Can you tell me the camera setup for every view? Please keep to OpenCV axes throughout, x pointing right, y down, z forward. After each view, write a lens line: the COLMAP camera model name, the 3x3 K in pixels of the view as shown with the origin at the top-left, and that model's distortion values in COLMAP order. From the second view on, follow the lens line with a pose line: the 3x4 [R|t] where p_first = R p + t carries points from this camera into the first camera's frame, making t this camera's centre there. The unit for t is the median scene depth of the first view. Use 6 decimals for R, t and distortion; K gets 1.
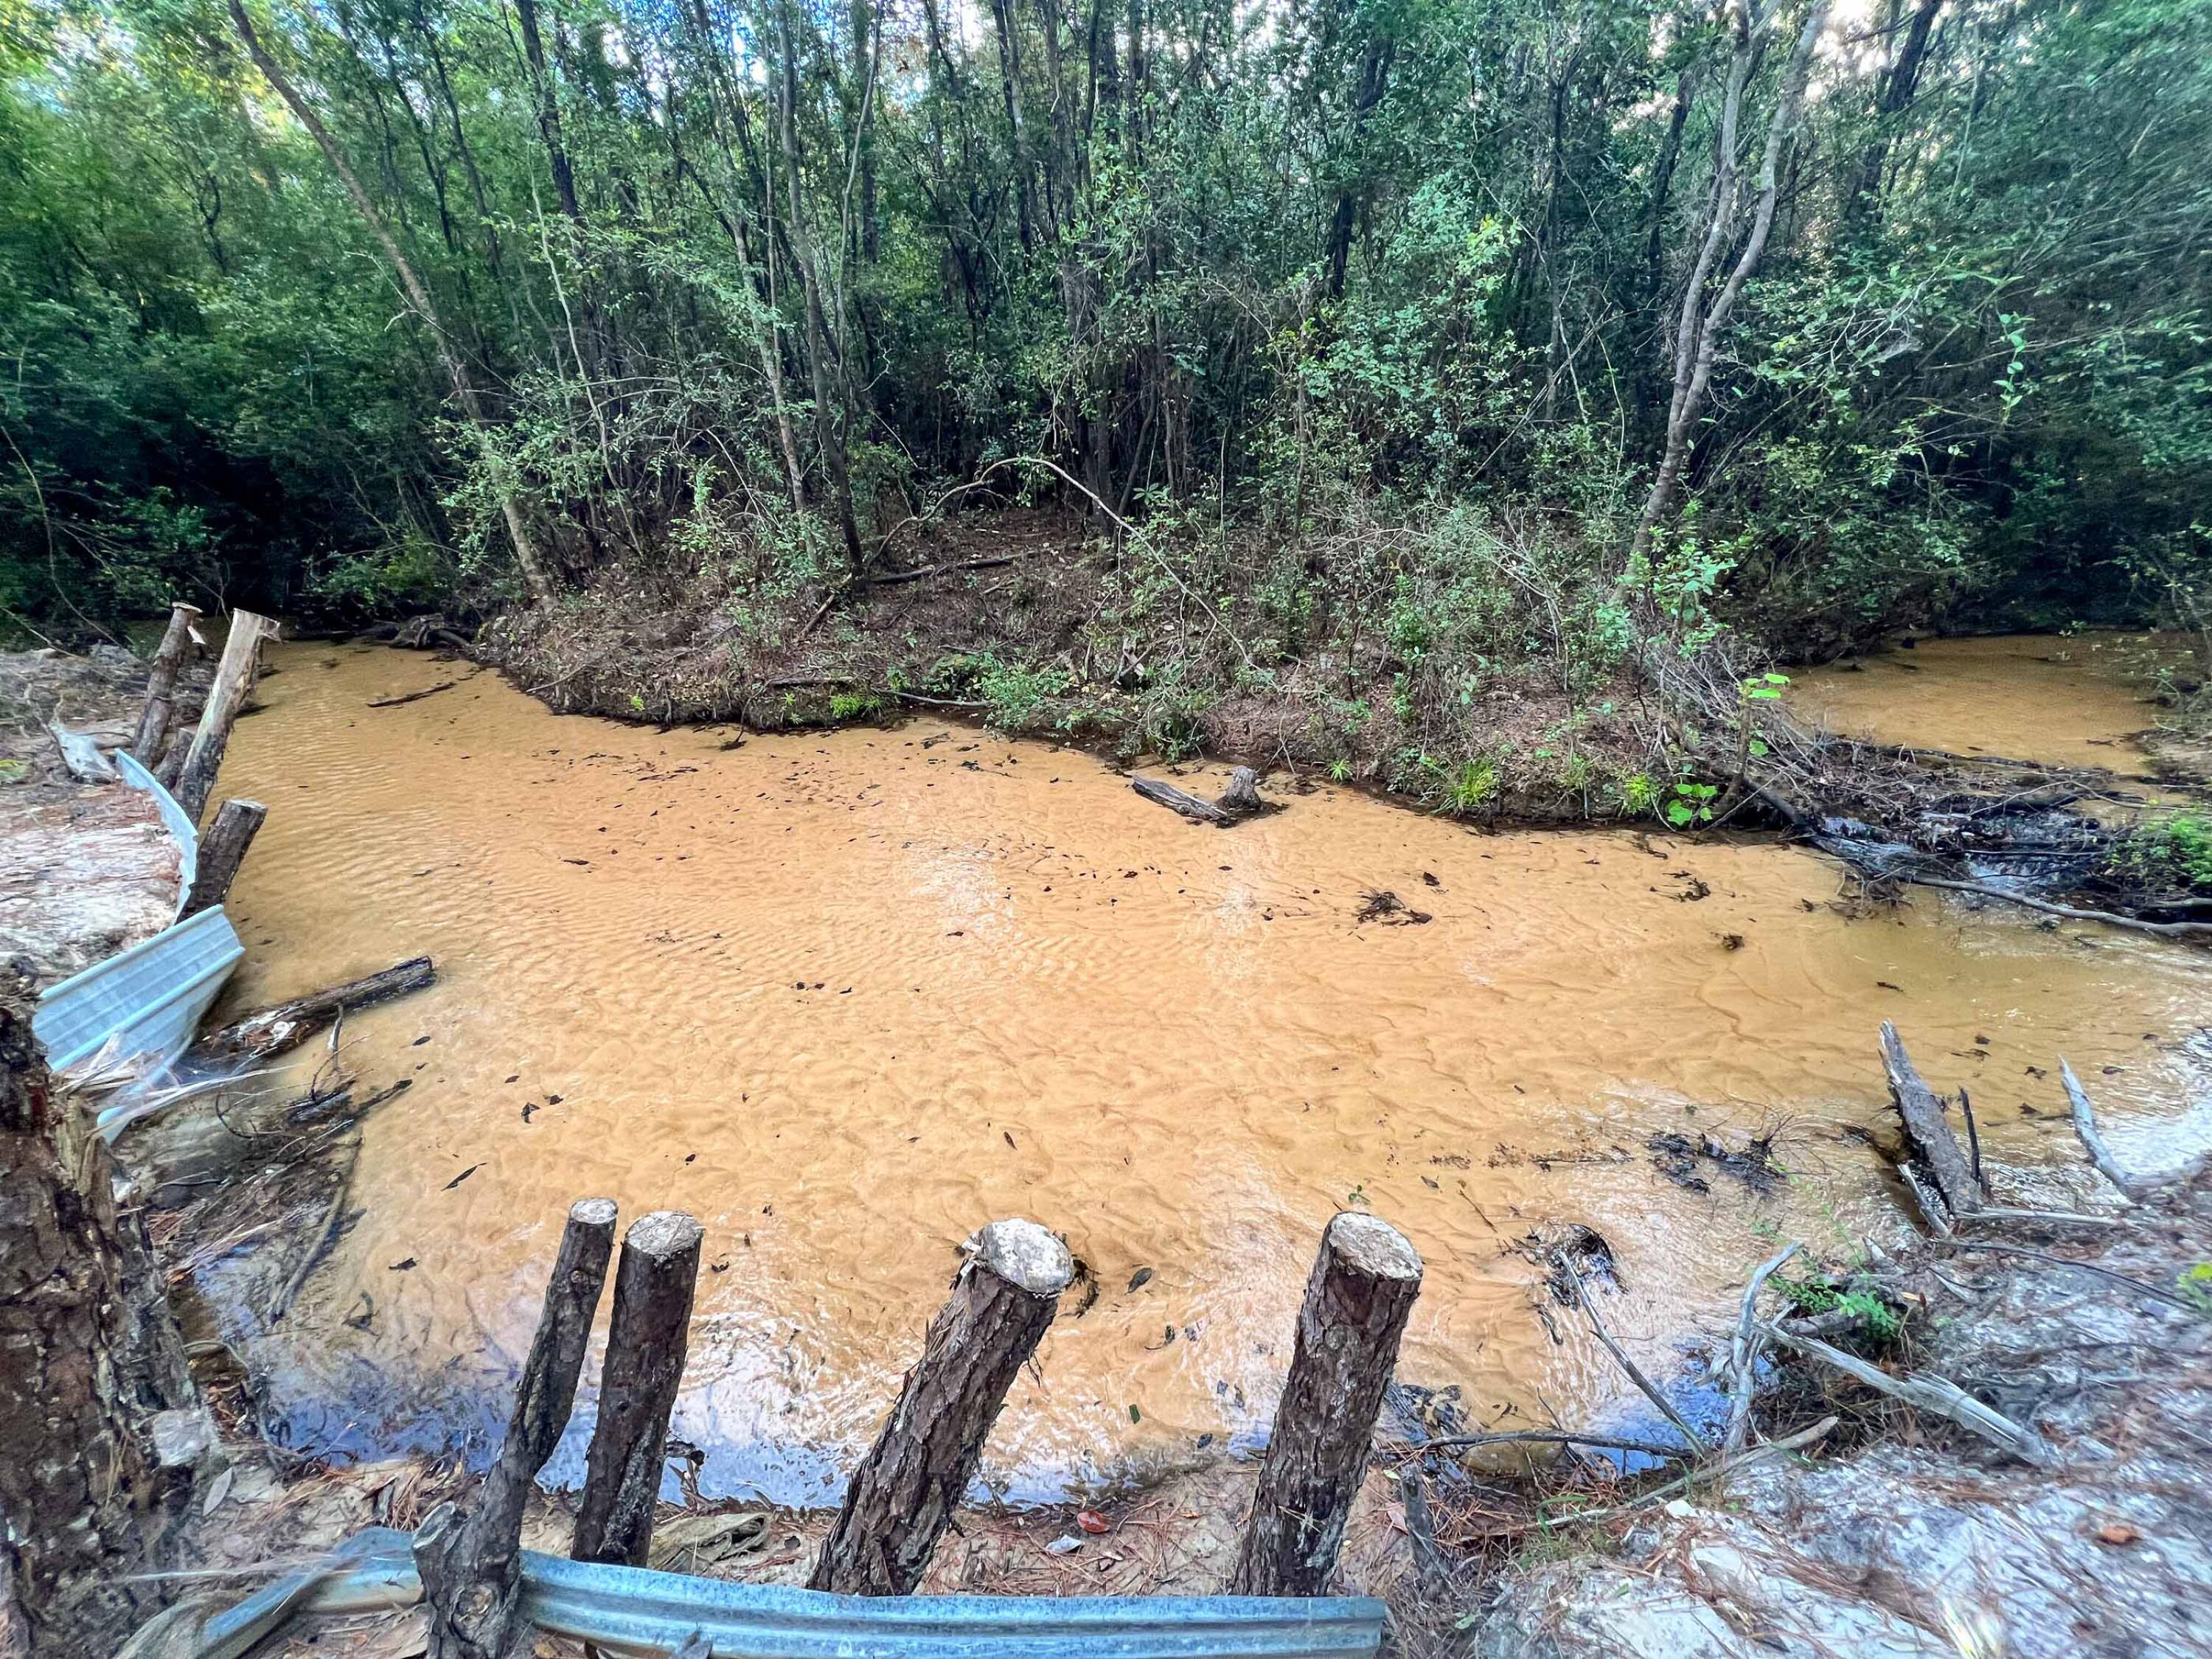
lens RADIAL K [[883.2, 0, 1100.8], [0, 883.2, 829.6], [0, 0, 1]] dist [-0.001444, 0.000600]
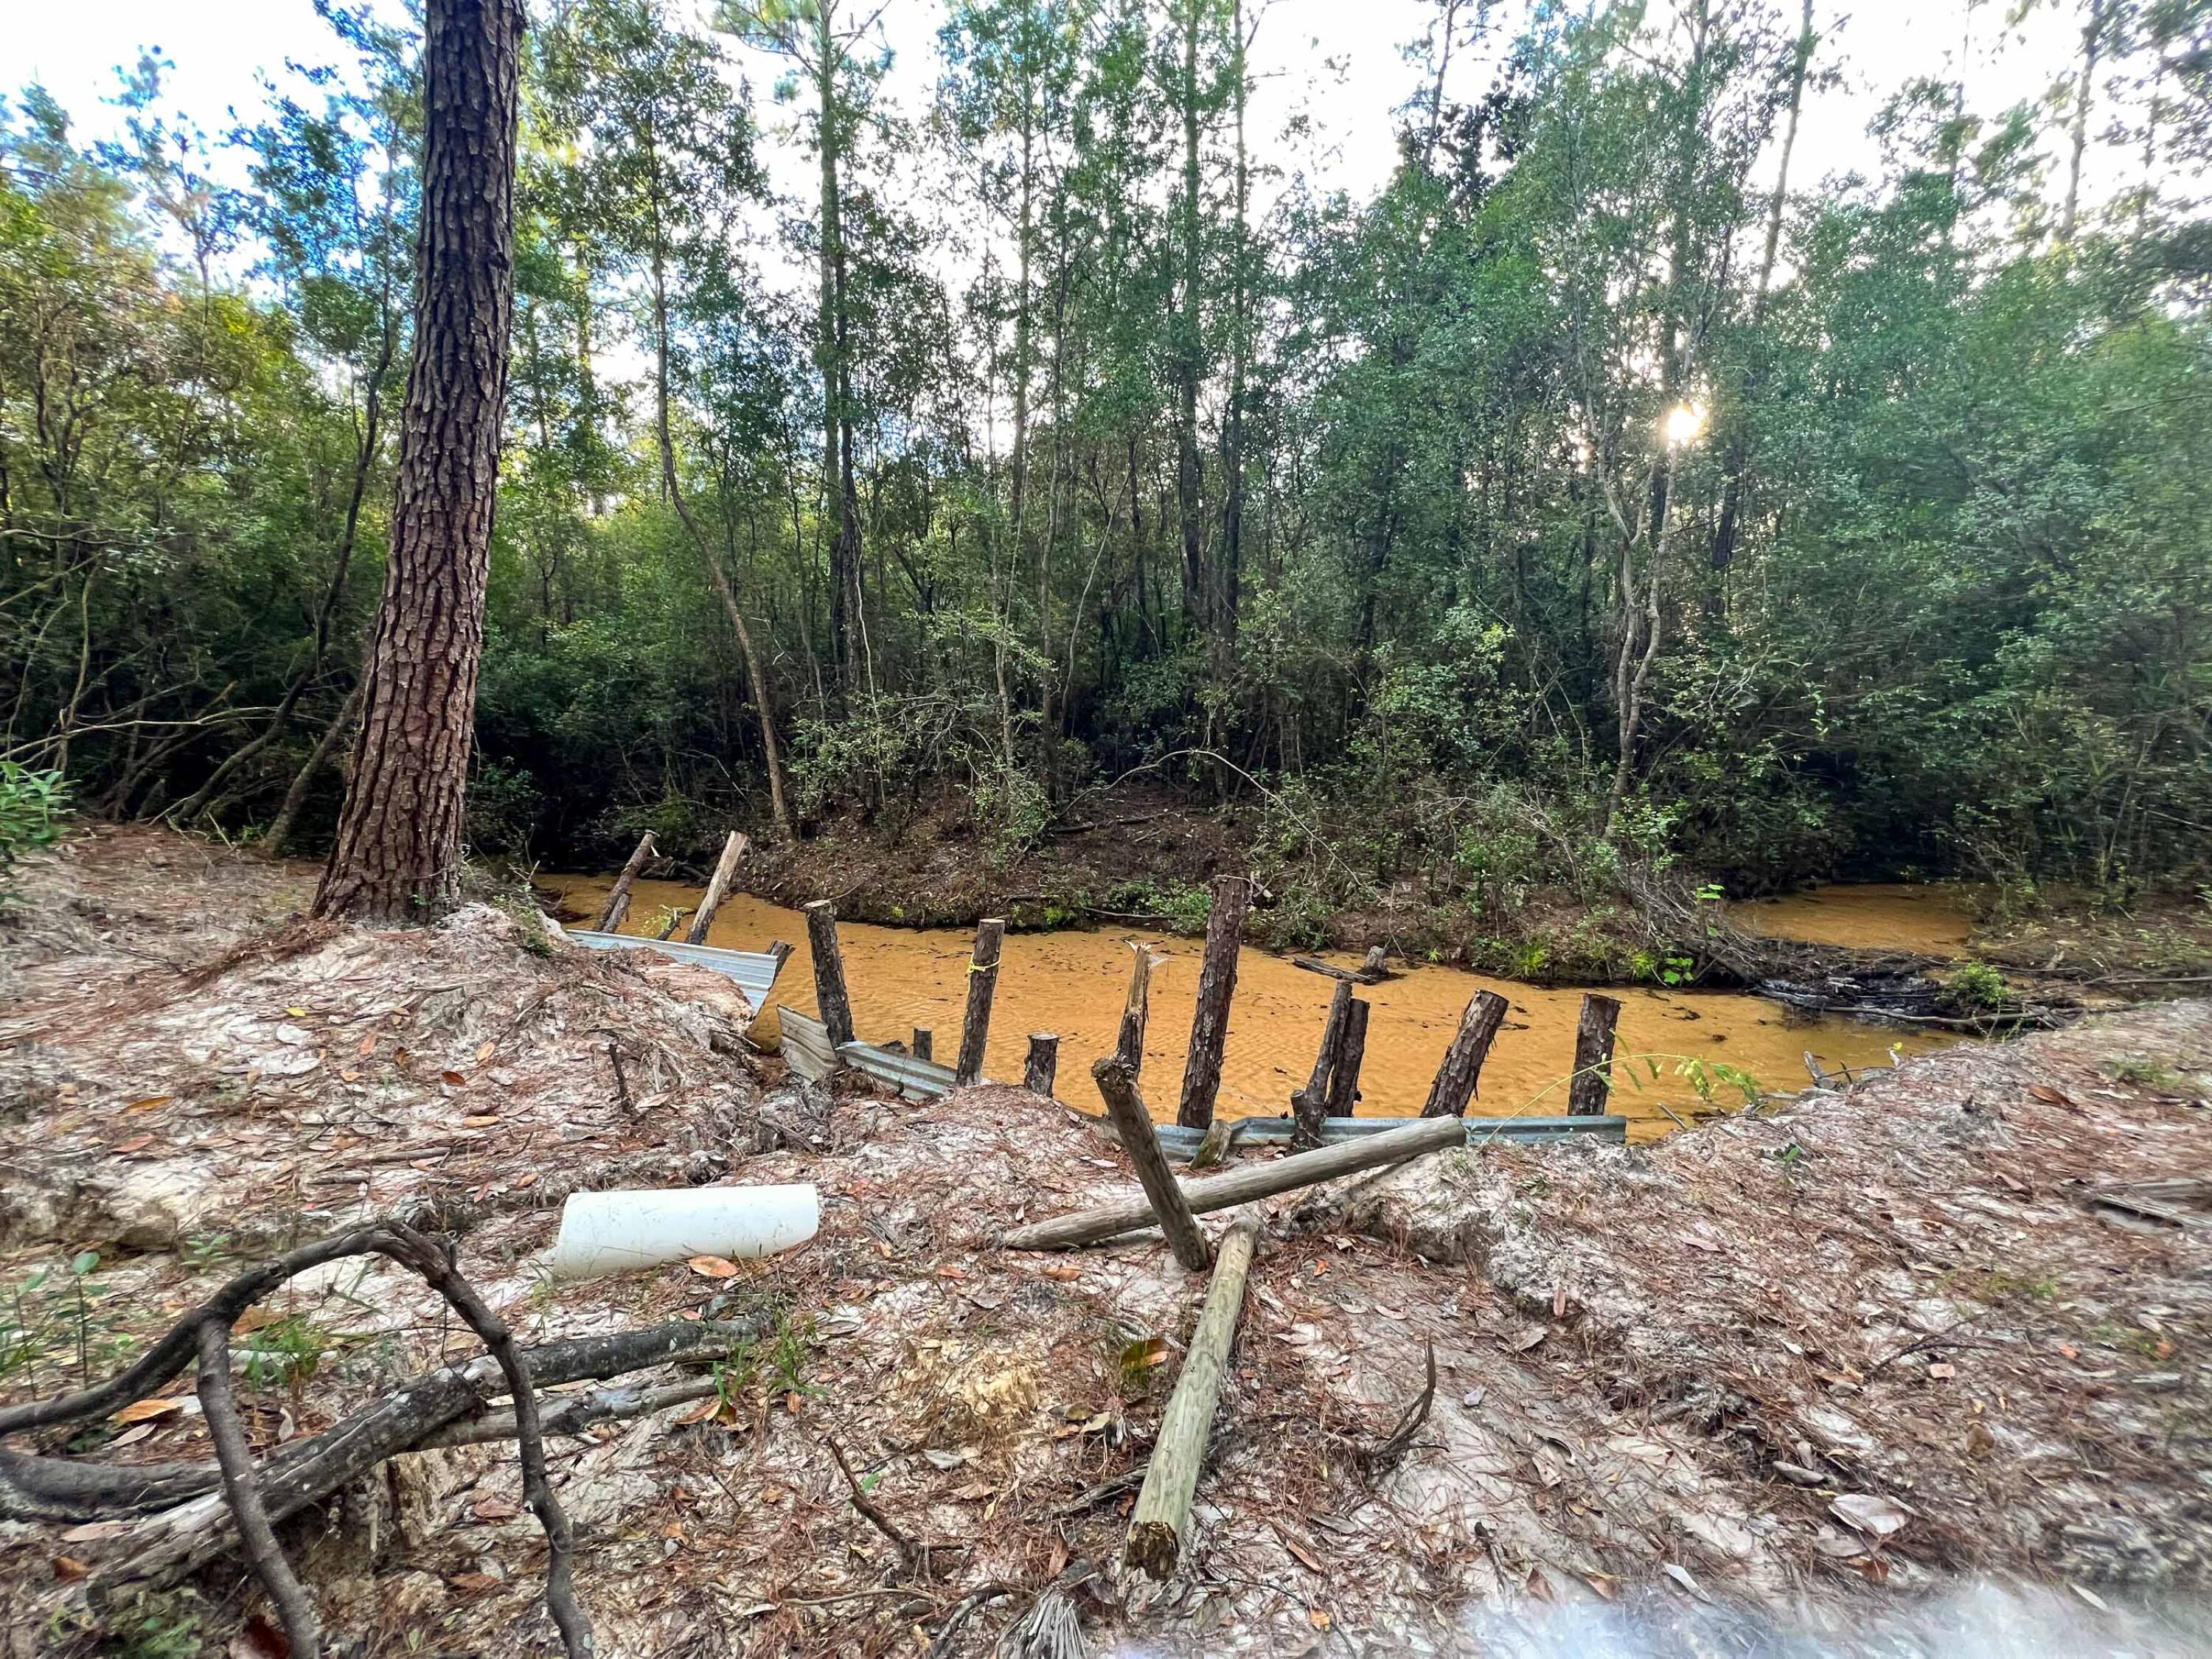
lens RADIAL K [[883.2, 0, 1099.4], [0, 883.2, 830.7], [0, 0, 1]] dist [-0.001444, 0.000600]
pose [[0.999565, 0.017229, 0.023918, -0.339507], [-0.009245, 0.953693, -0.300638, 0.191979], [-0.027990, 0.300286, 0.953438, -0.456112]]
